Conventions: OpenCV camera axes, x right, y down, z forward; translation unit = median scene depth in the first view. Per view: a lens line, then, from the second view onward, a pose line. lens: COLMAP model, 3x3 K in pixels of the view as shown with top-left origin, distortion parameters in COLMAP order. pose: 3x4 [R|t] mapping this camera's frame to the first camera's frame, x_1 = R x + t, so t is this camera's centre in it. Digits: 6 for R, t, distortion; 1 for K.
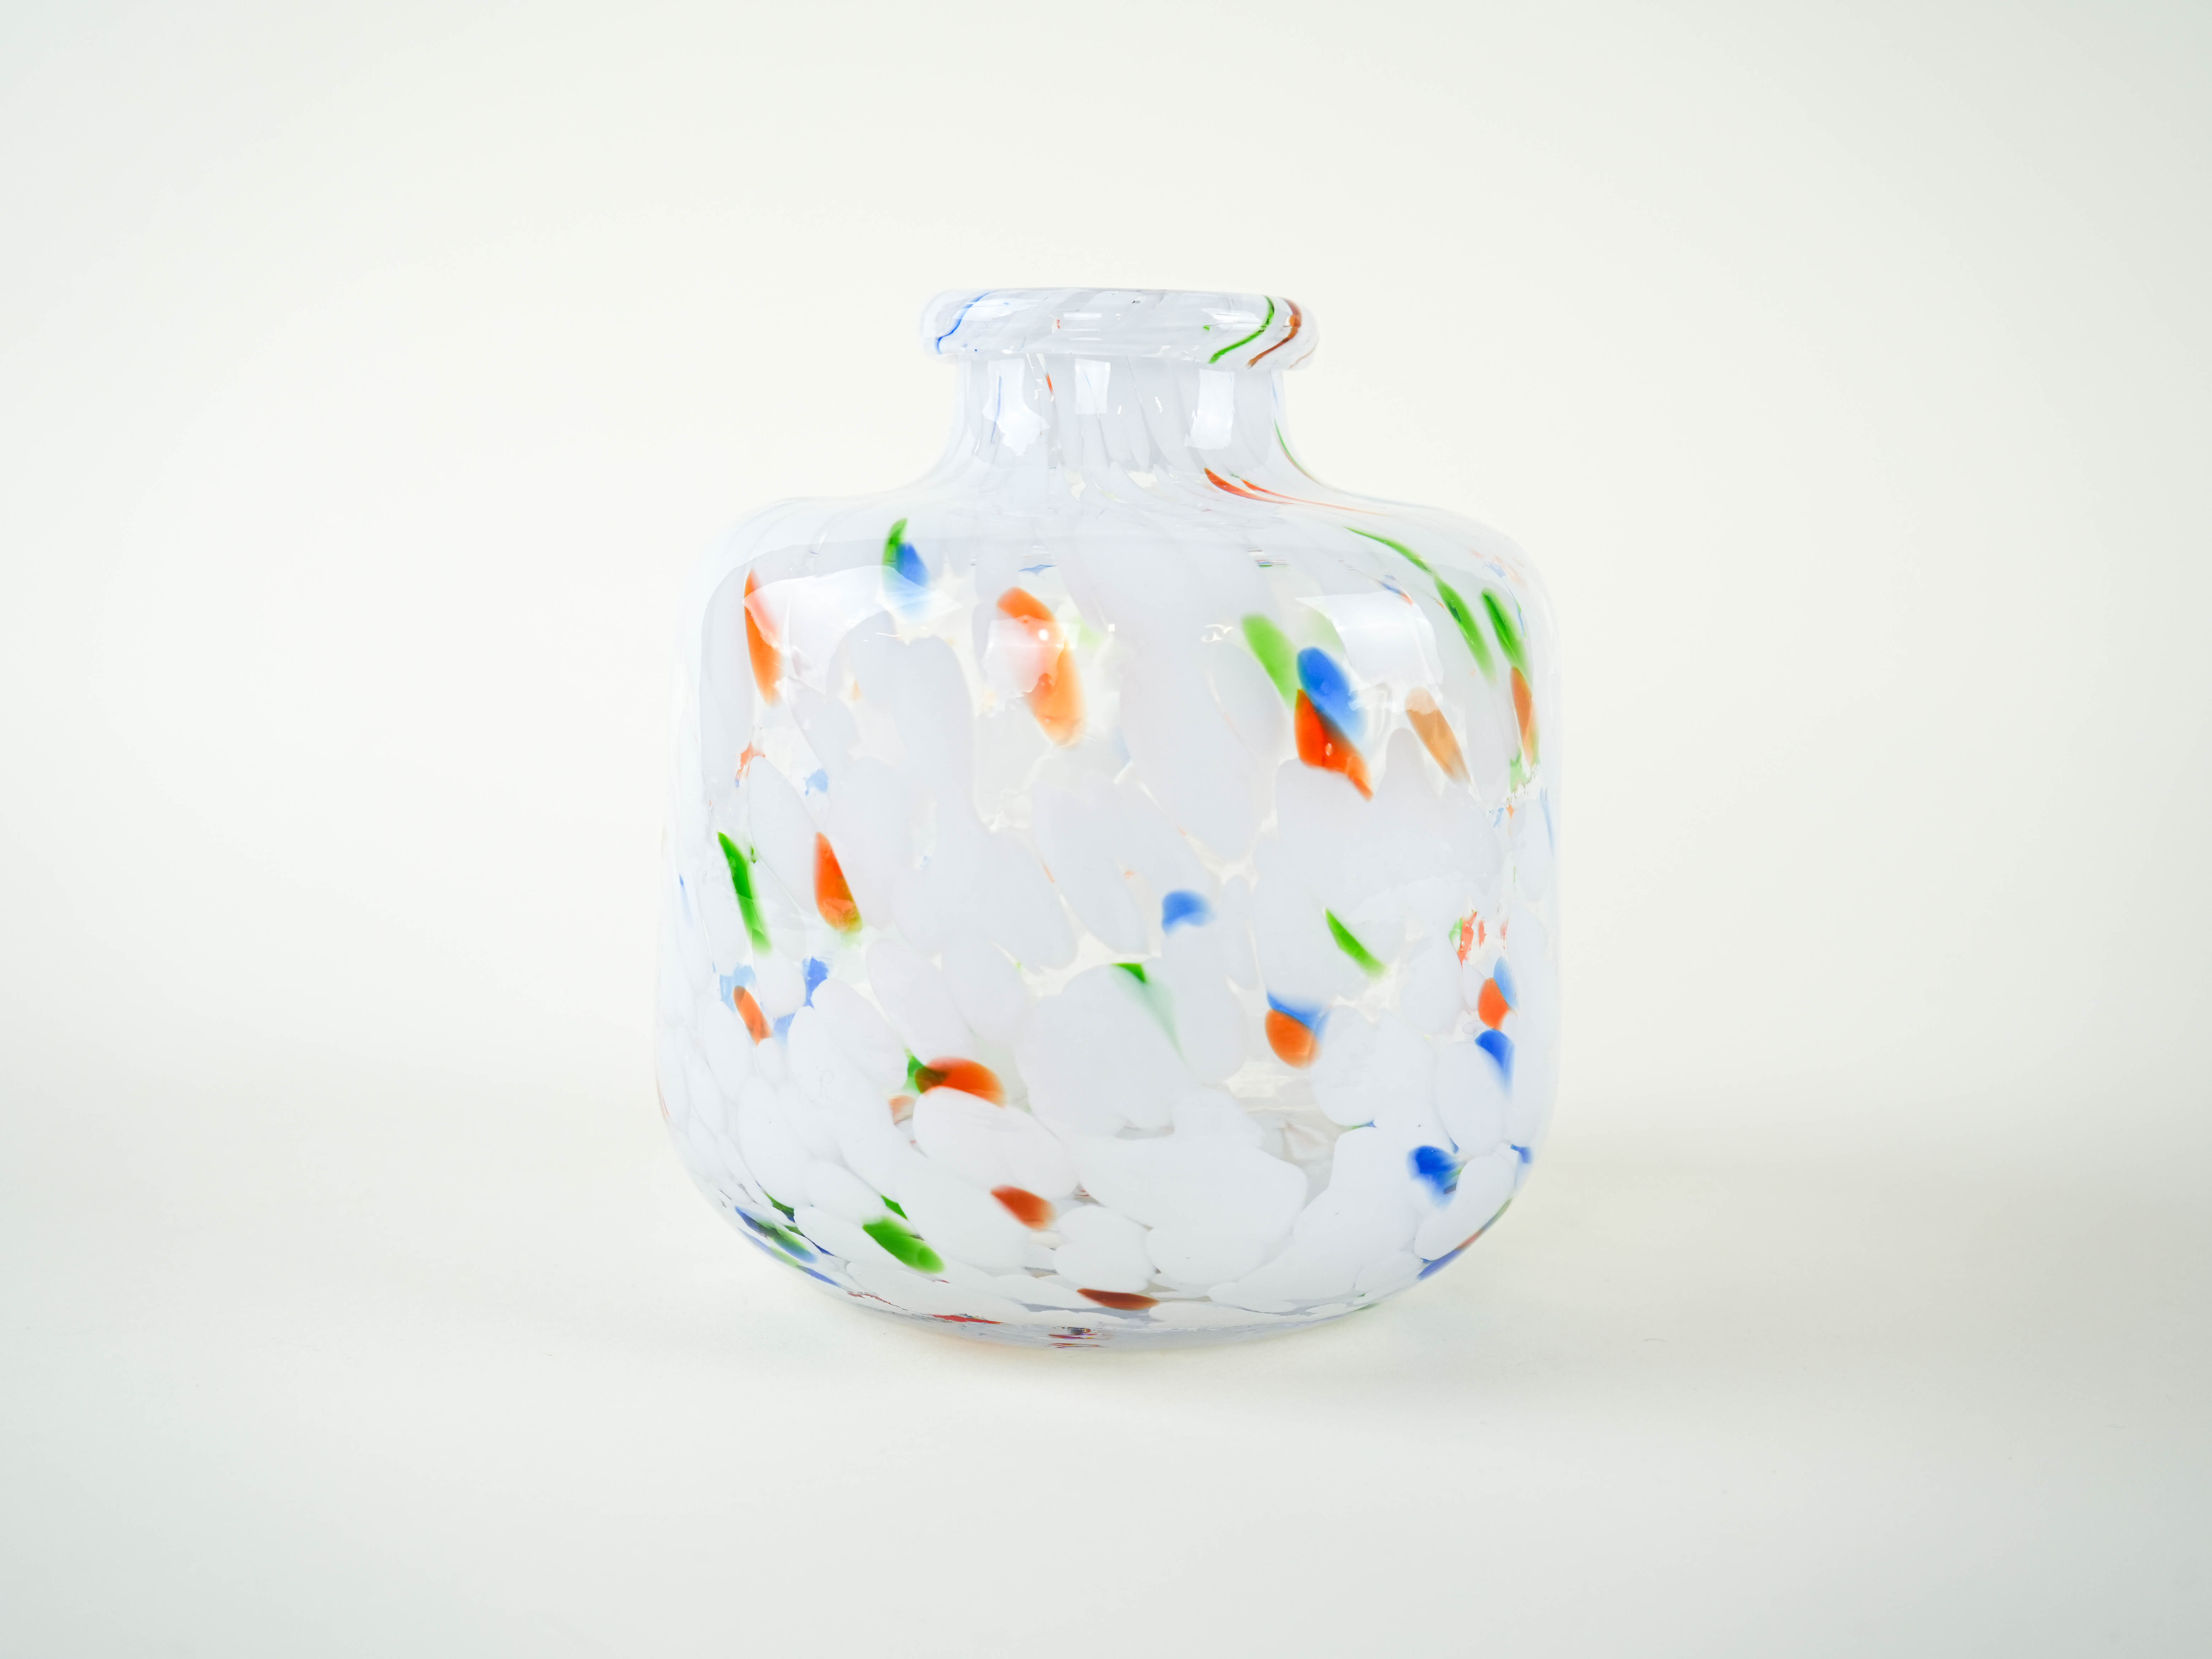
lens RADIAL K [[2524.5, 0, 1106.0], [0, 2524.5, 829.5], [0, 0, 1]] dist [0.004312, 0.003463]
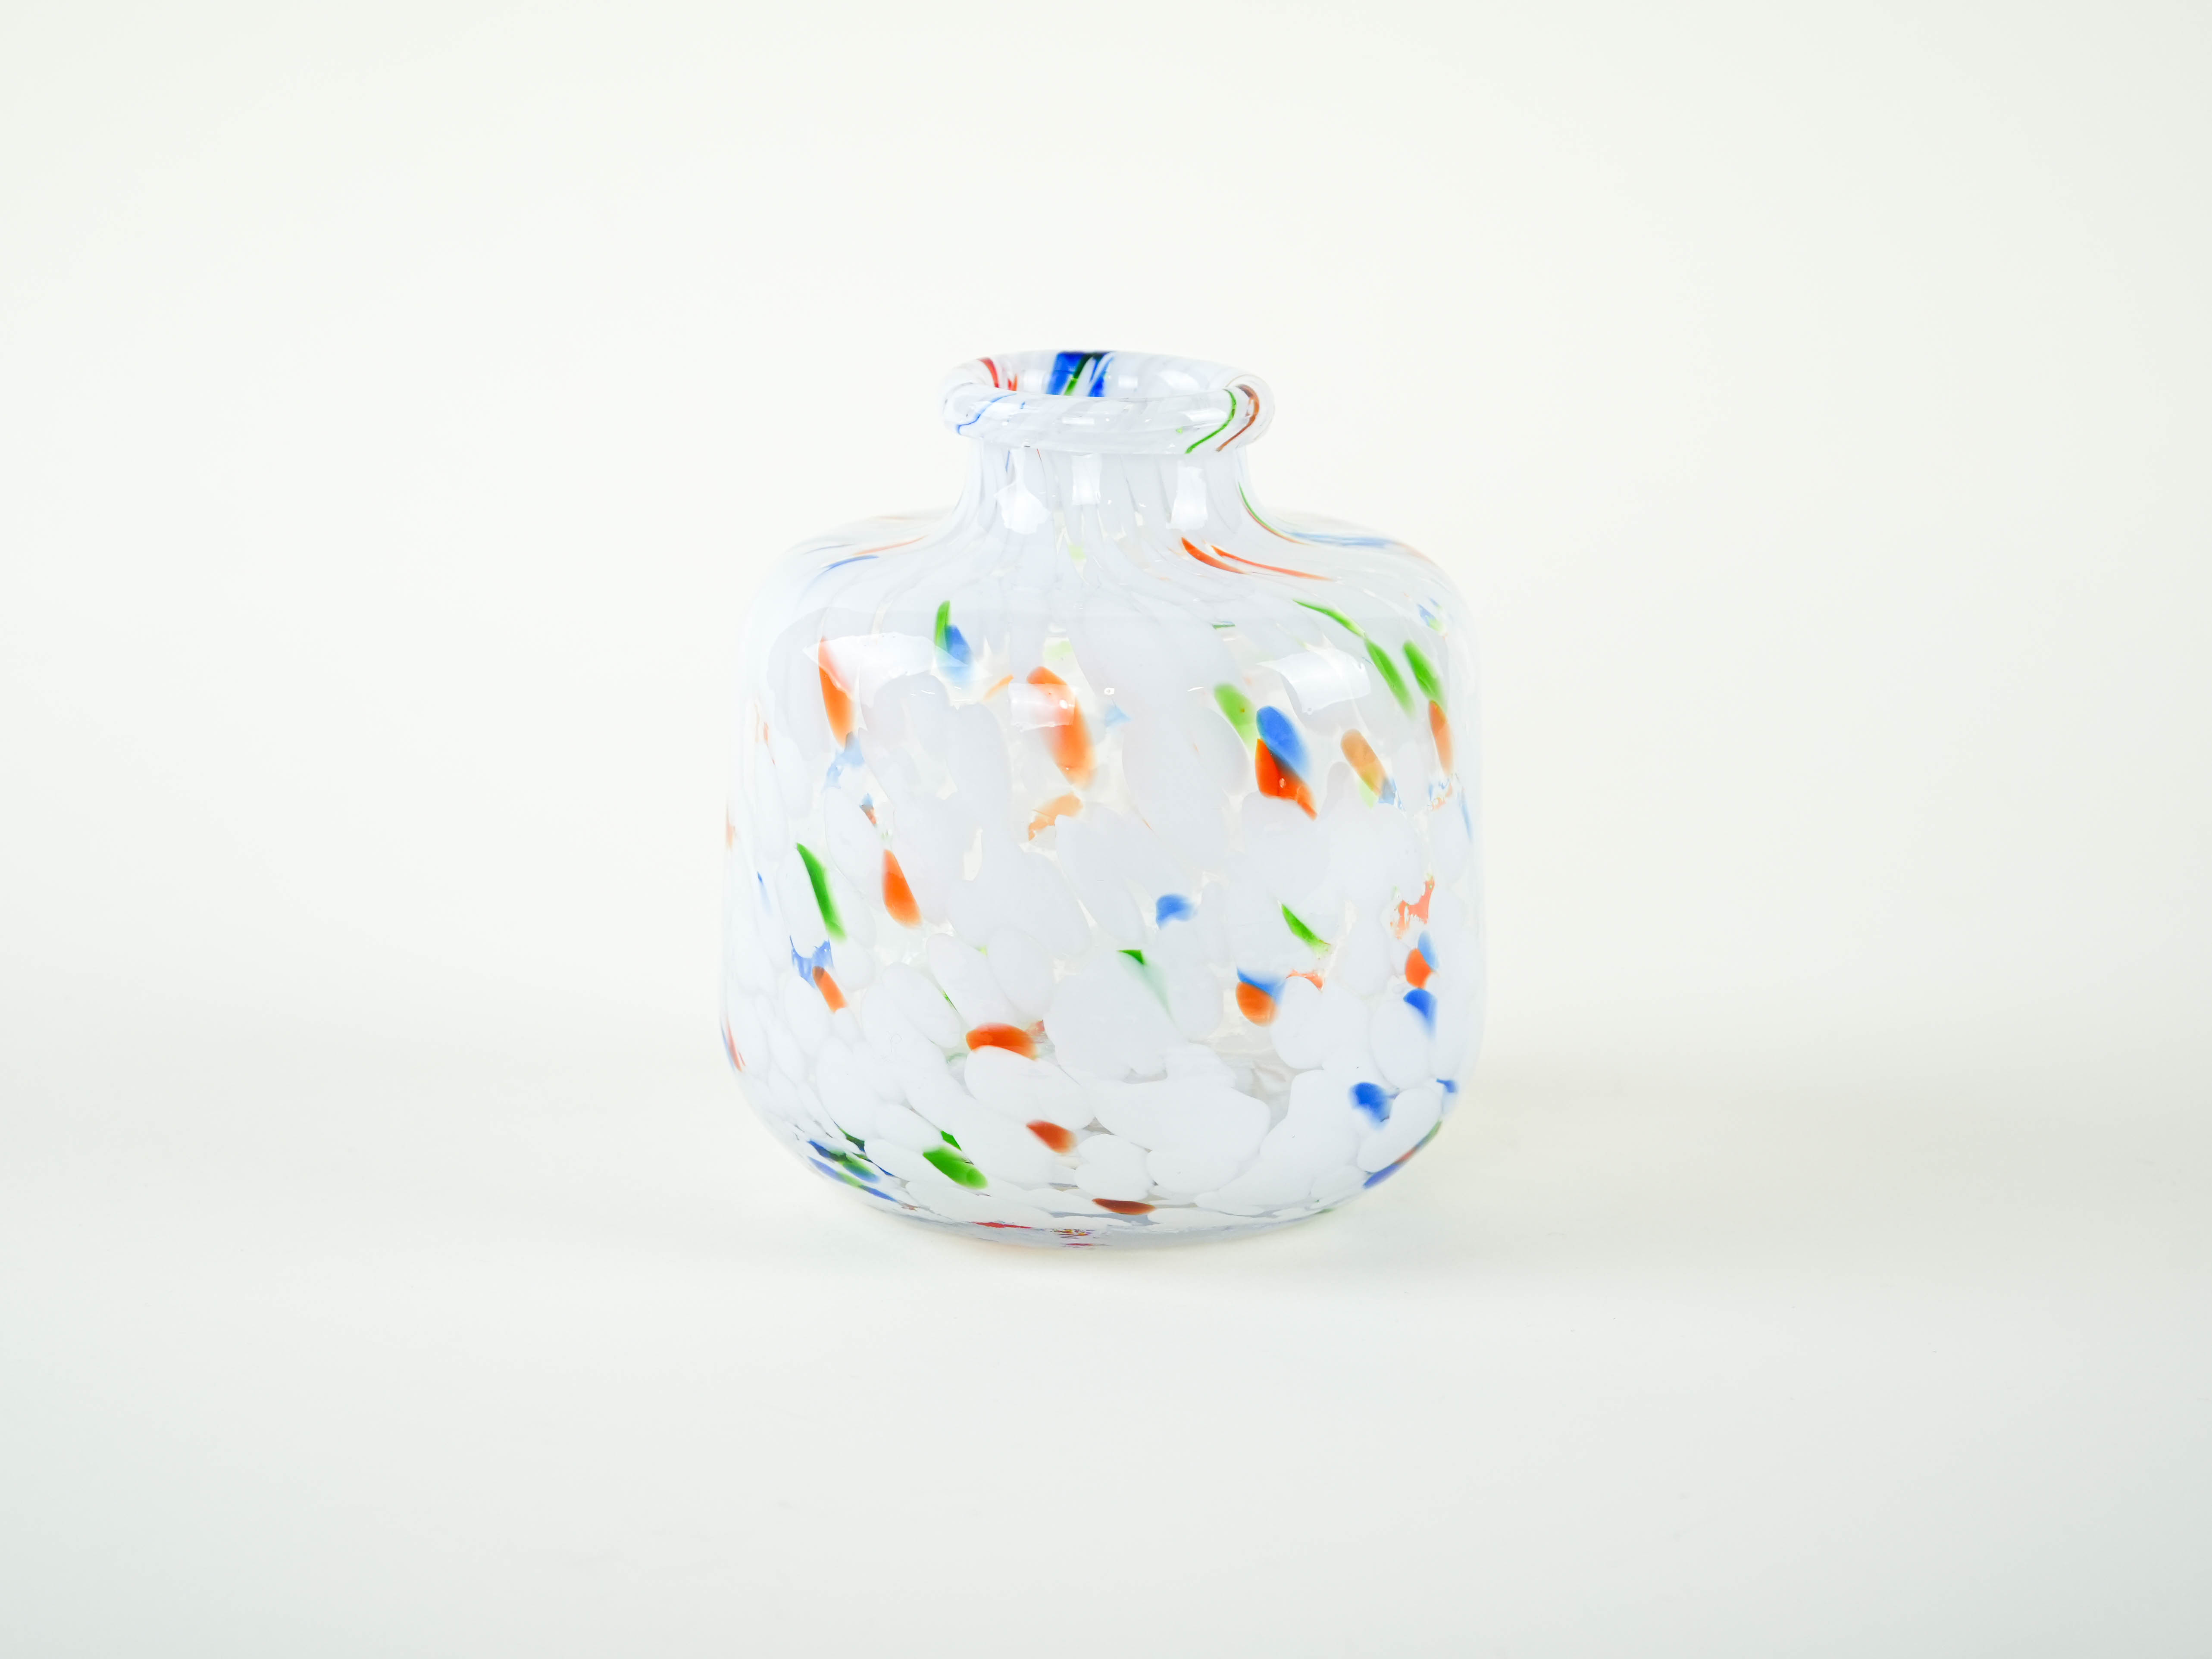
lens RADIAL K [[4114.7, 0, 1106.0], [0, 4114.7, 829.5], [0, 0, 1]] dist [0.004934, -0.003171]
pose [[0.999527, -0.016769, 0.025792, -0.054370], [0.014762, 0.996988, 0.076133, -0.161504], [-0.026991, -0.075716, 0.996764, -1.052613]]
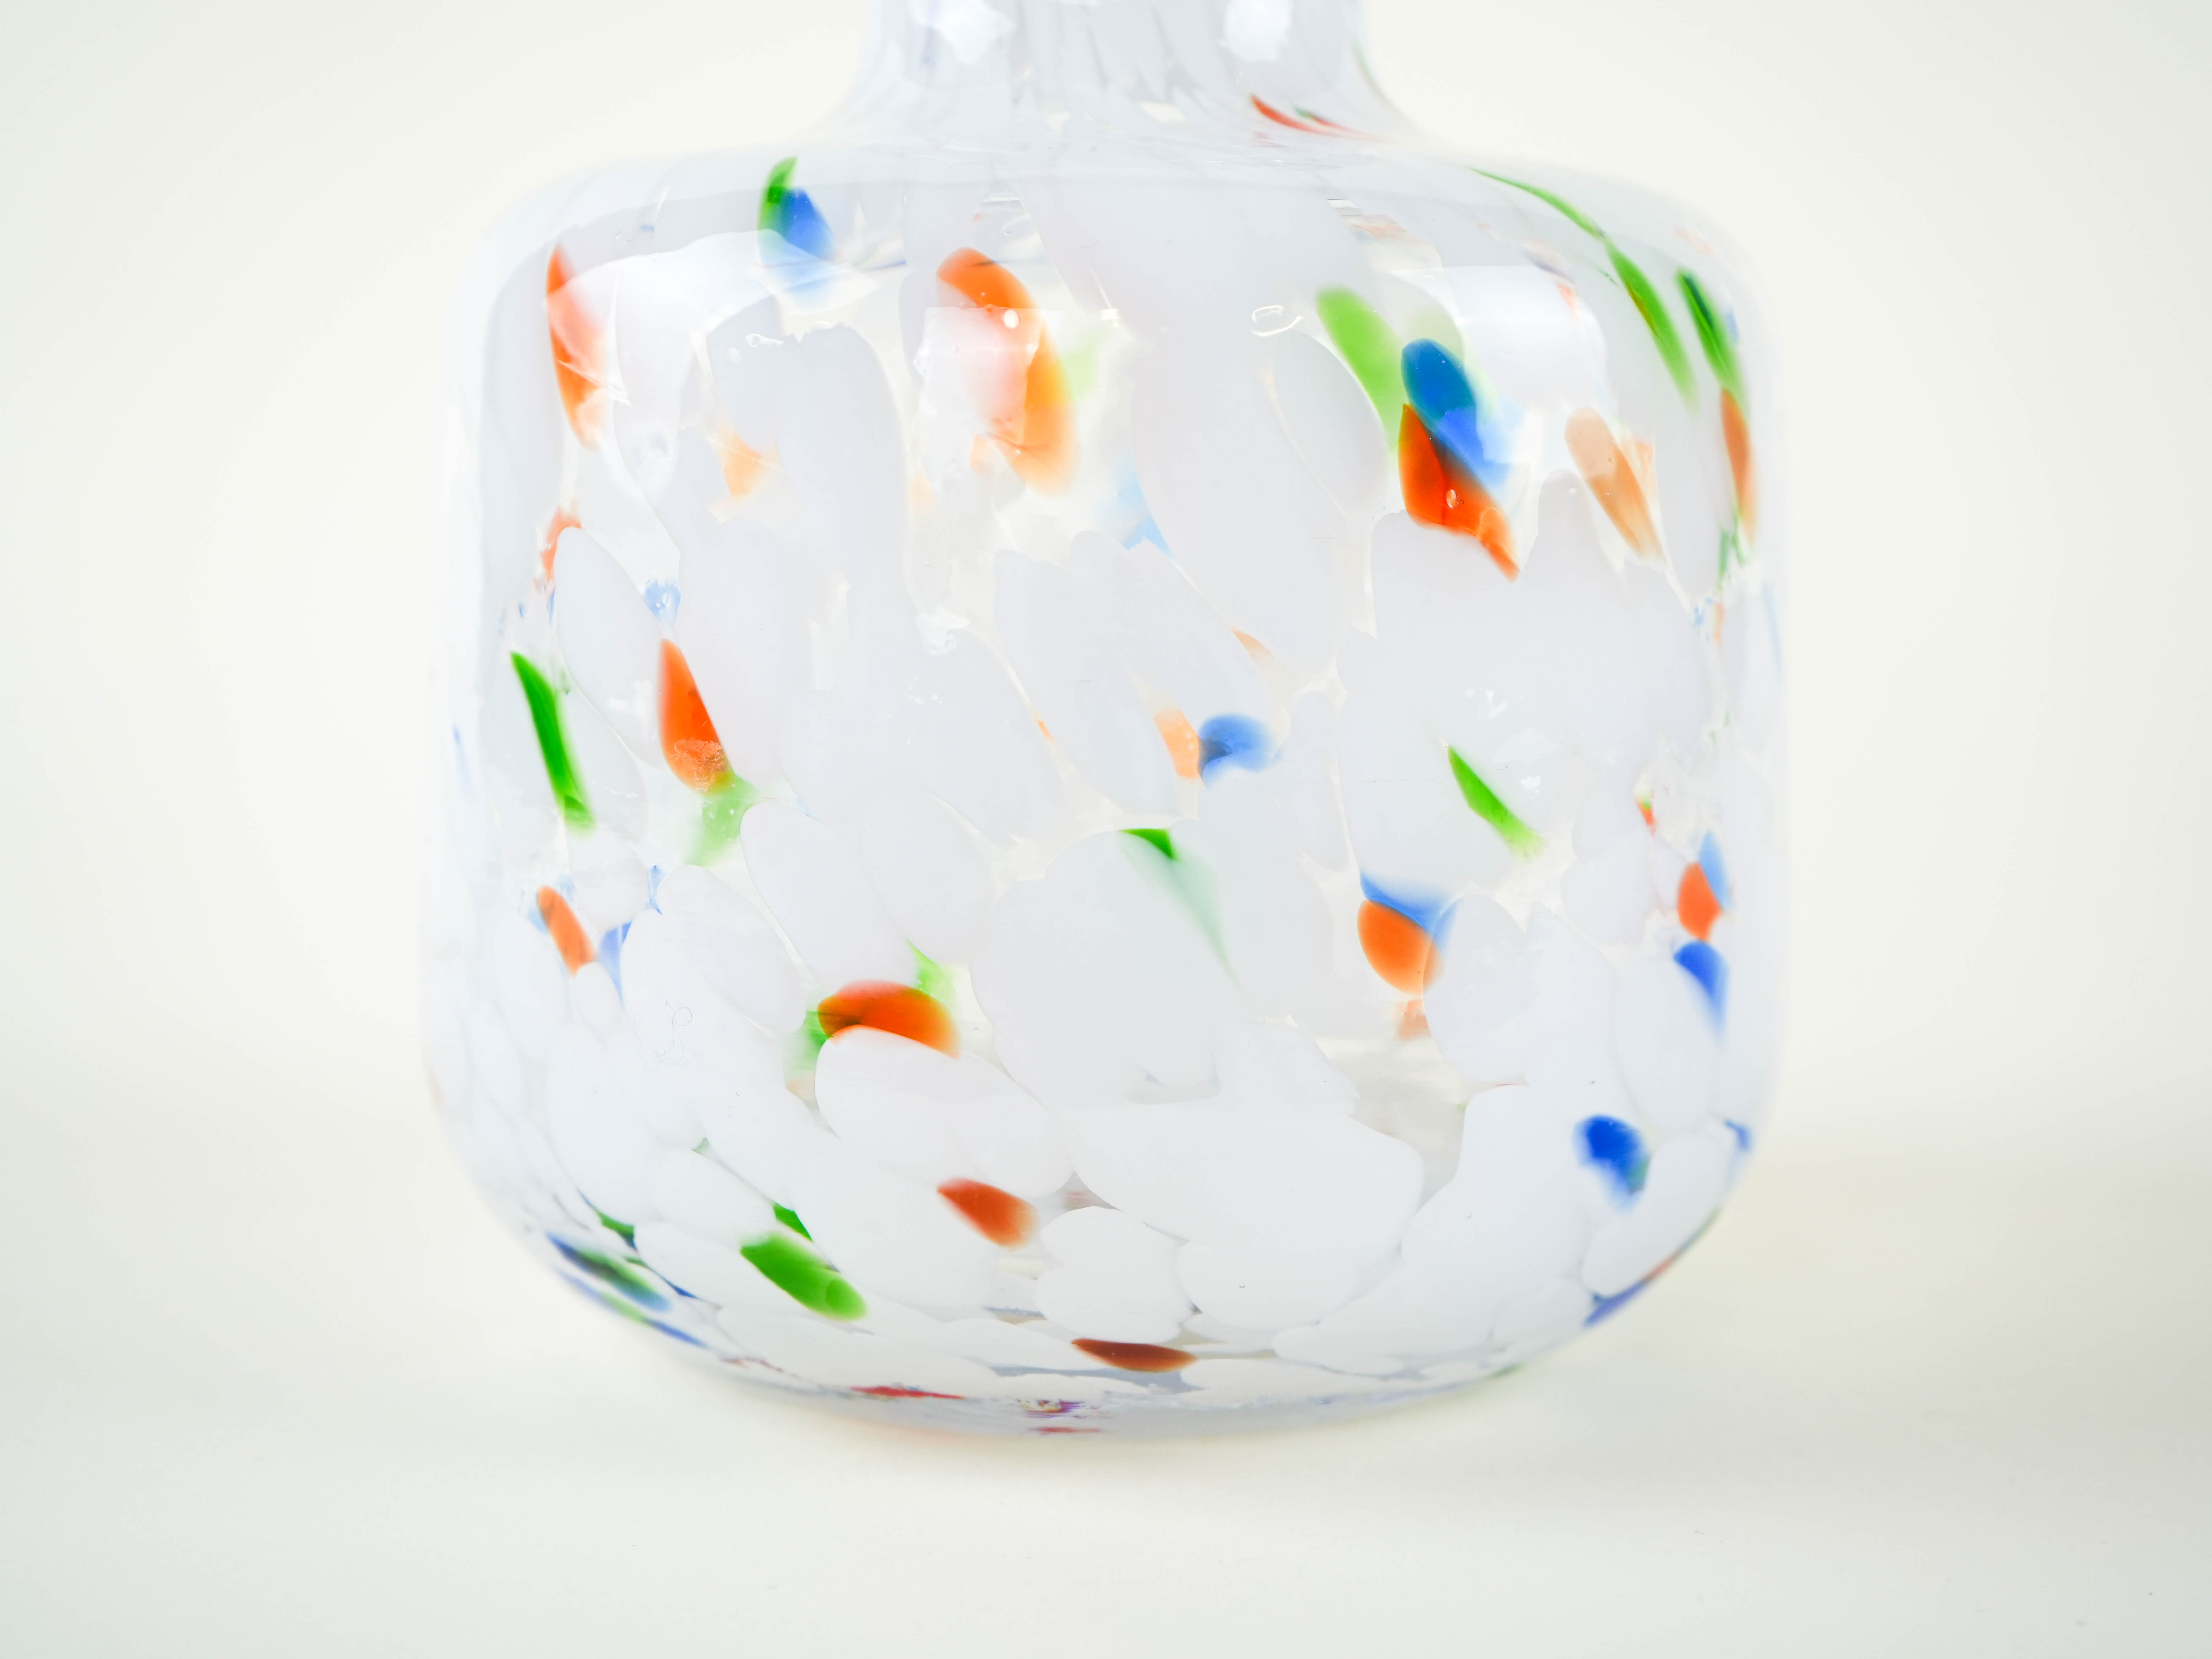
lens RADIAL K [[3415.2, 0, 1176.2], [0, 3415.2, 835.1], [0, 0, 1]] dist [0.013013, 0.008688]
pose [[0.999500, -0.010919, 0.029660, -0.009076], [0.010835, 0.999937, 0.002971, 0.048786], [-0.029691, -0.002648, 0.999556, 0.116927]]
